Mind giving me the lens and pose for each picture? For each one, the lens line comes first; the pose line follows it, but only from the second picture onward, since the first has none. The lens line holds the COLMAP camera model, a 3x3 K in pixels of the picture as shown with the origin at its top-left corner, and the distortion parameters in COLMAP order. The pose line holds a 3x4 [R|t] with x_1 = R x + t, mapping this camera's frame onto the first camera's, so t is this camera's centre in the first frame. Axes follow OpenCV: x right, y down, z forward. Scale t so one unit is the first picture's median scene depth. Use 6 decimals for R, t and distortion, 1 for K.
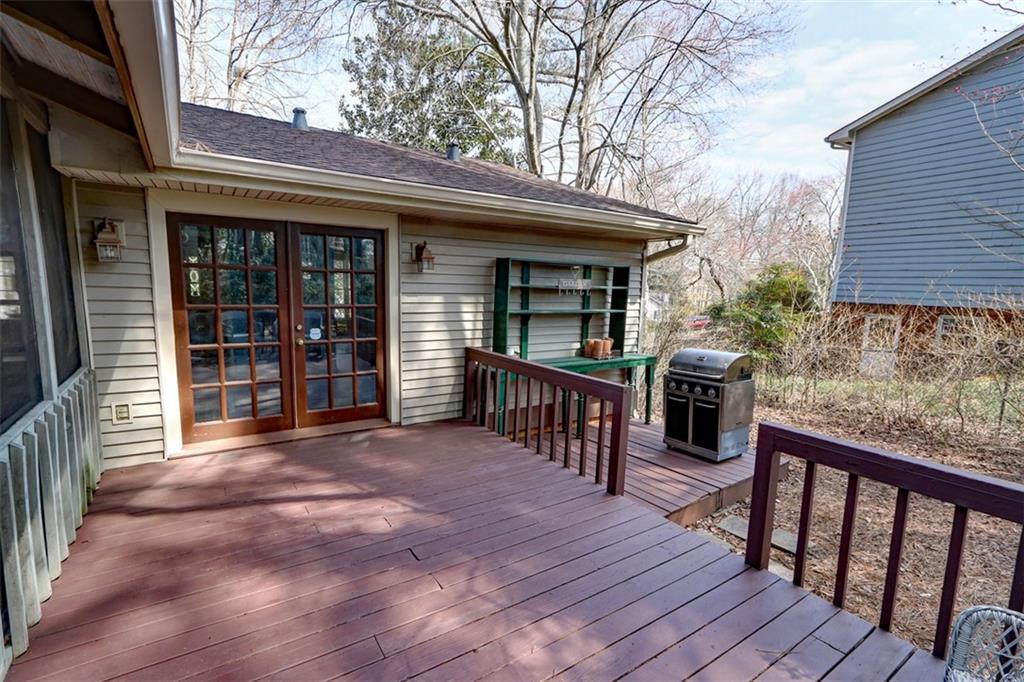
lens RADIAL K [[474.3, 0, 511.3], [0, 474.3, 344.1], [0, 0, 1]] dist [0.001311, -0.000058]
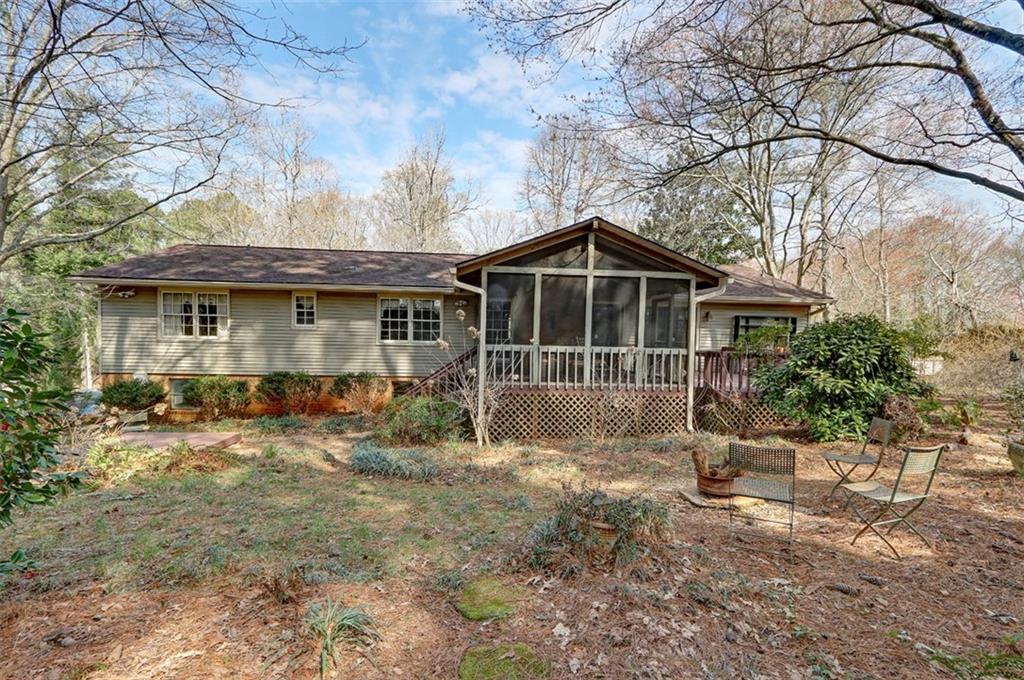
lens RADIAL K [[474.3, 0, 507.6], [0, 474.3, 340.1], [0, 0, 1]] dist [0.001311, -0.000058]
pose [[0.870560, 0.004125, -0.492045, 0.171723], [-0.061301, 0.993084, -0.100133, 0.314698], [0.488229, 0.117335, 0.864792, -1.986400]]
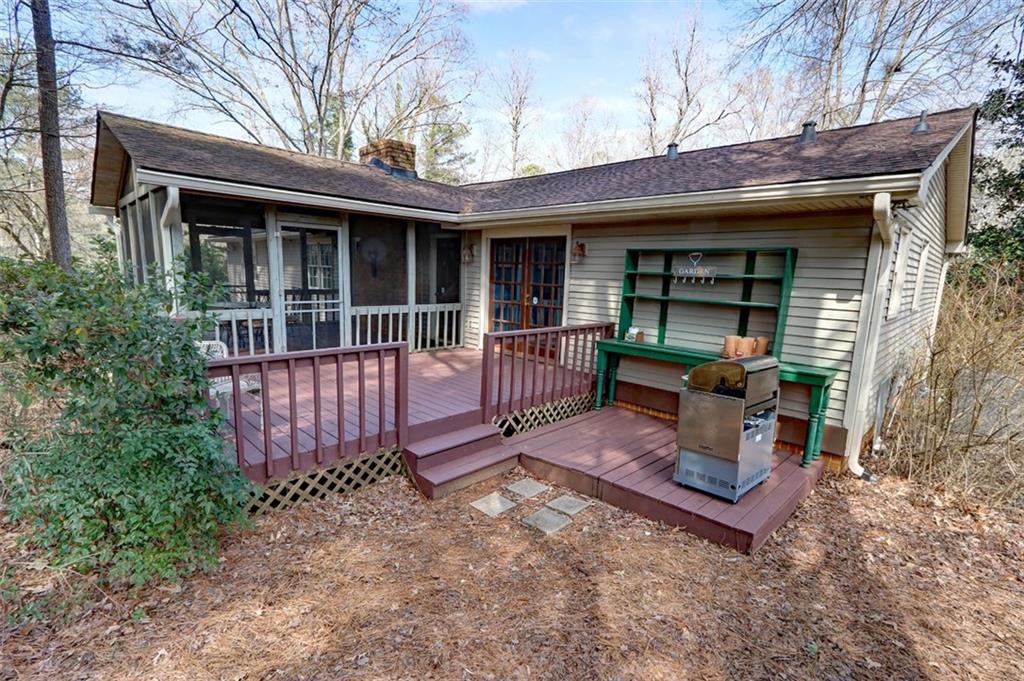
lens RADIAL K [[474.3, 0, 511.6], [0, 474.3, 345.1], [0, 0, 1]] dist [0.001311, -0.000058]
pose [[0.185457, 0.134822, -0.973360, 1.032755], [-0.148403, 0.983025, 0.107885, -0.028538], [0.971382, 0.124441, 0.202317, 0.470084]]
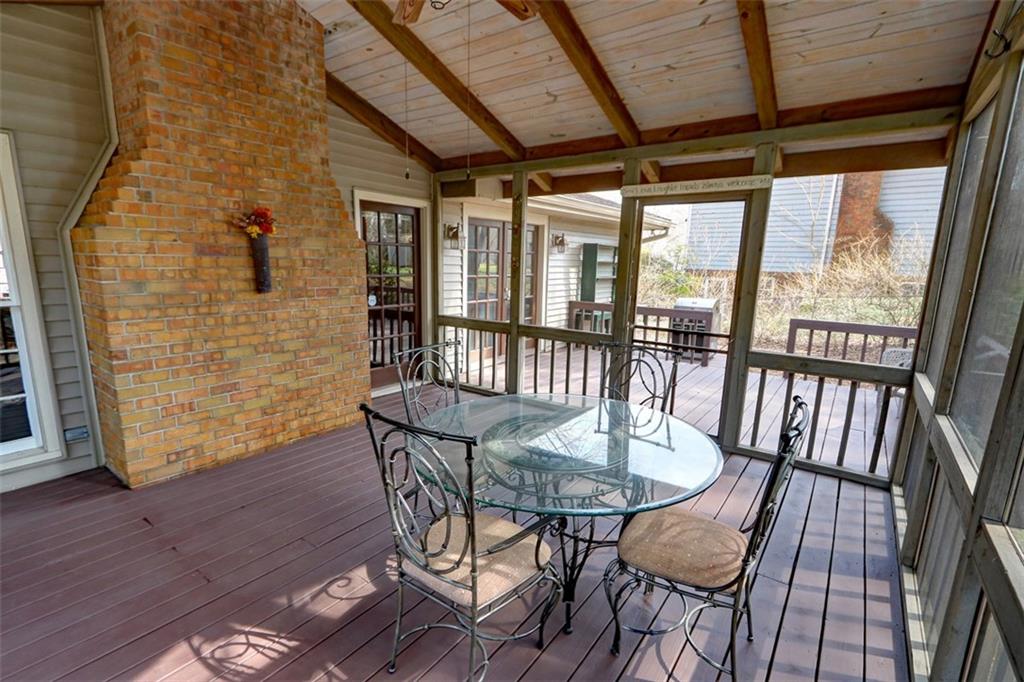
lens RADIAL K [[474.3, 0, 509.0], [0, 474.3, 343.5], [0, 0, 1]] dist [0.001311, -0.000058]
pose [[0.945307, -0.060152, 0.320587, -0.749848], [0.040341, 0.996863, 0.068090, 0.030342], [-0.323677, -0.051434, 0.944769, -0.395614]]
